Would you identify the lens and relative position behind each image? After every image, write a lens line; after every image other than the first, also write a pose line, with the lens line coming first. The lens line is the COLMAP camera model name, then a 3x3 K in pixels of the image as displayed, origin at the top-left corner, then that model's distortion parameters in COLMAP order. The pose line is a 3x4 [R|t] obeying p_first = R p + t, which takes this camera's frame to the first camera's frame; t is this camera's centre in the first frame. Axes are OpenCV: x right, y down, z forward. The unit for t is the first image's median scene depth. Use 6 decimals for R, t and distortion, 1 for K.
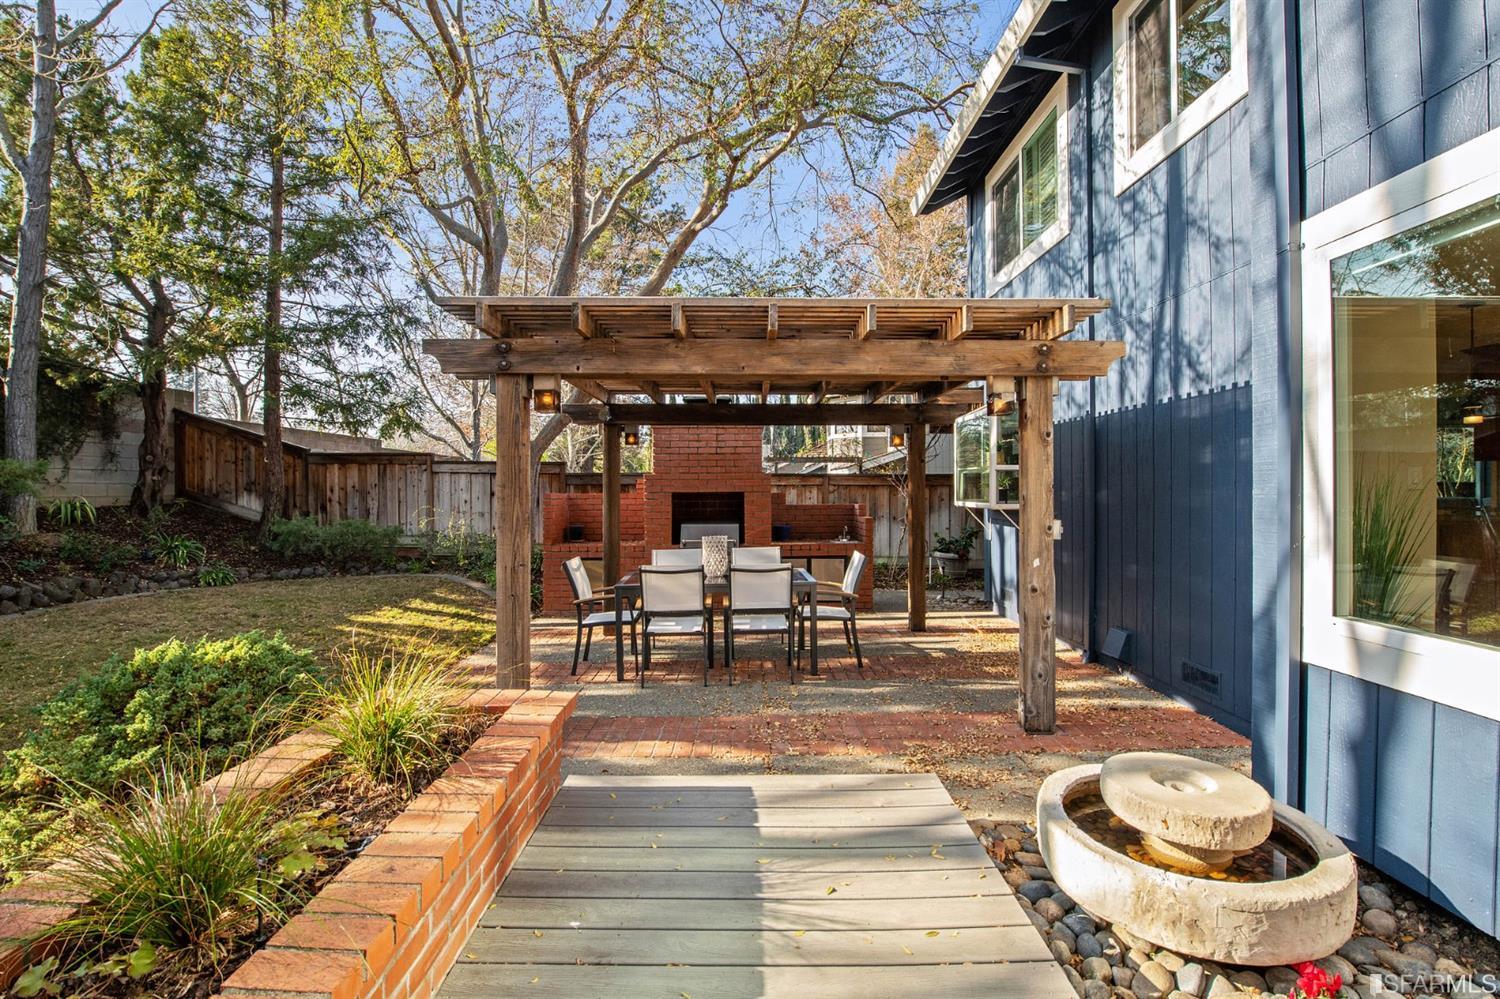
lens RADIAL K [[632.0, 0, 727.5], [0, 632.0, 481.2], [0, 0, 1]] dist [-0.015545, -0.000363]
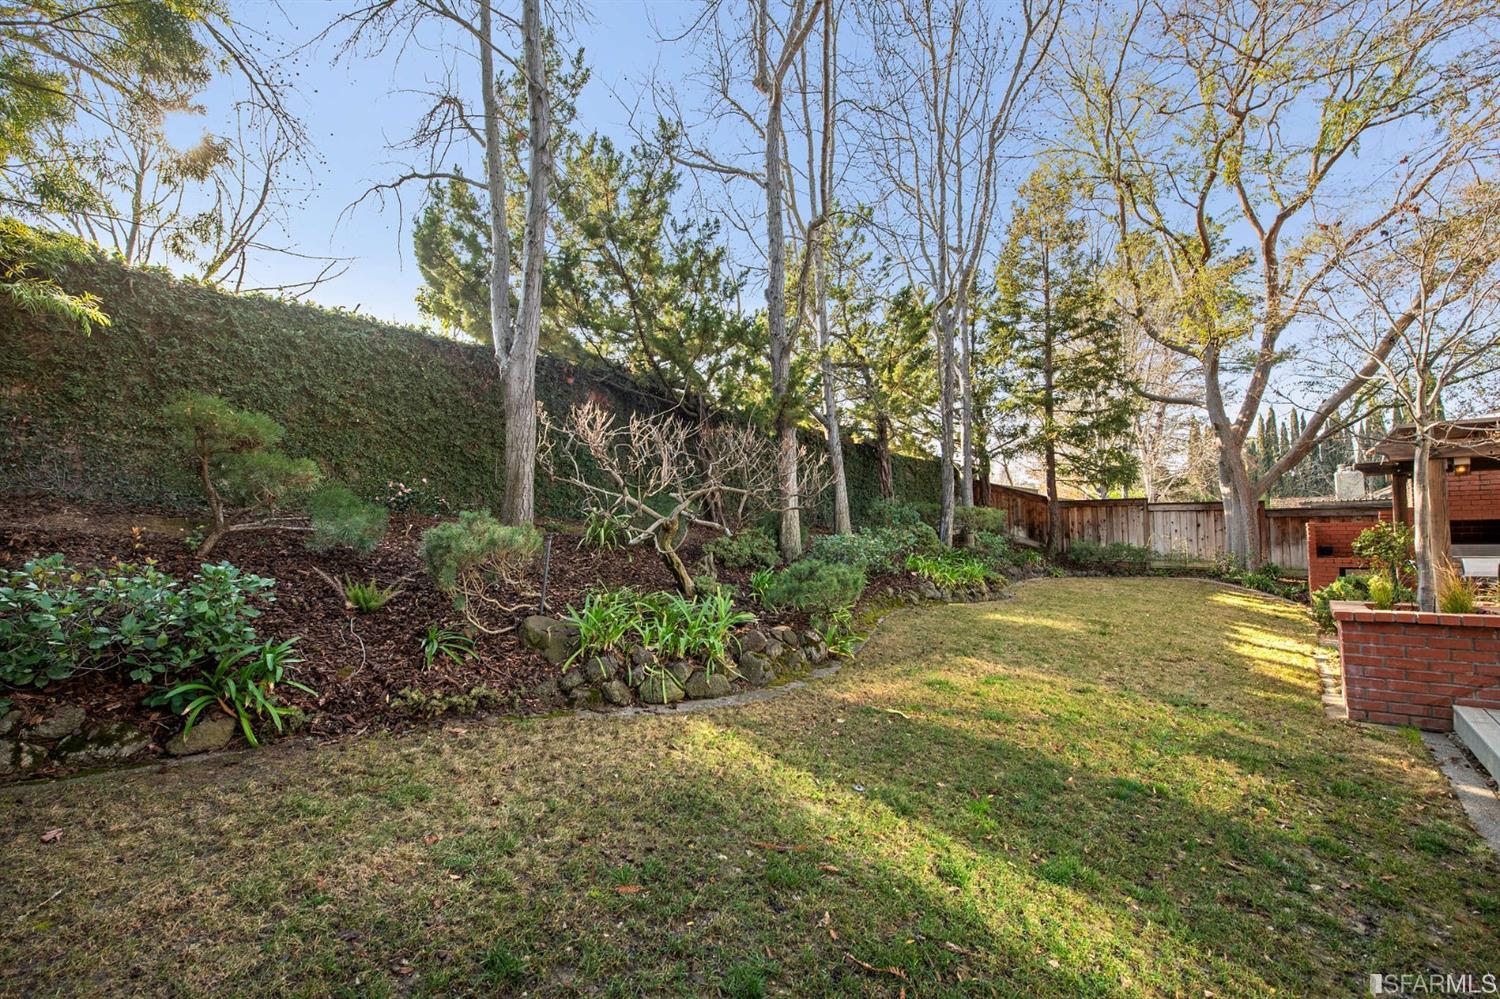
lens RADIAL K [[589.7, 0, 752.2], [0, 589.7, 505.4], [0, 0, 1]] dist [0.013592, -0.004929]
pose [[0.778566, -0.035020, -0.626585, -0.378286], [0.019210, 0.999304, -0.031982, -0.000604], [0.627269, 0.012863, 0.778696, -0.774193]]
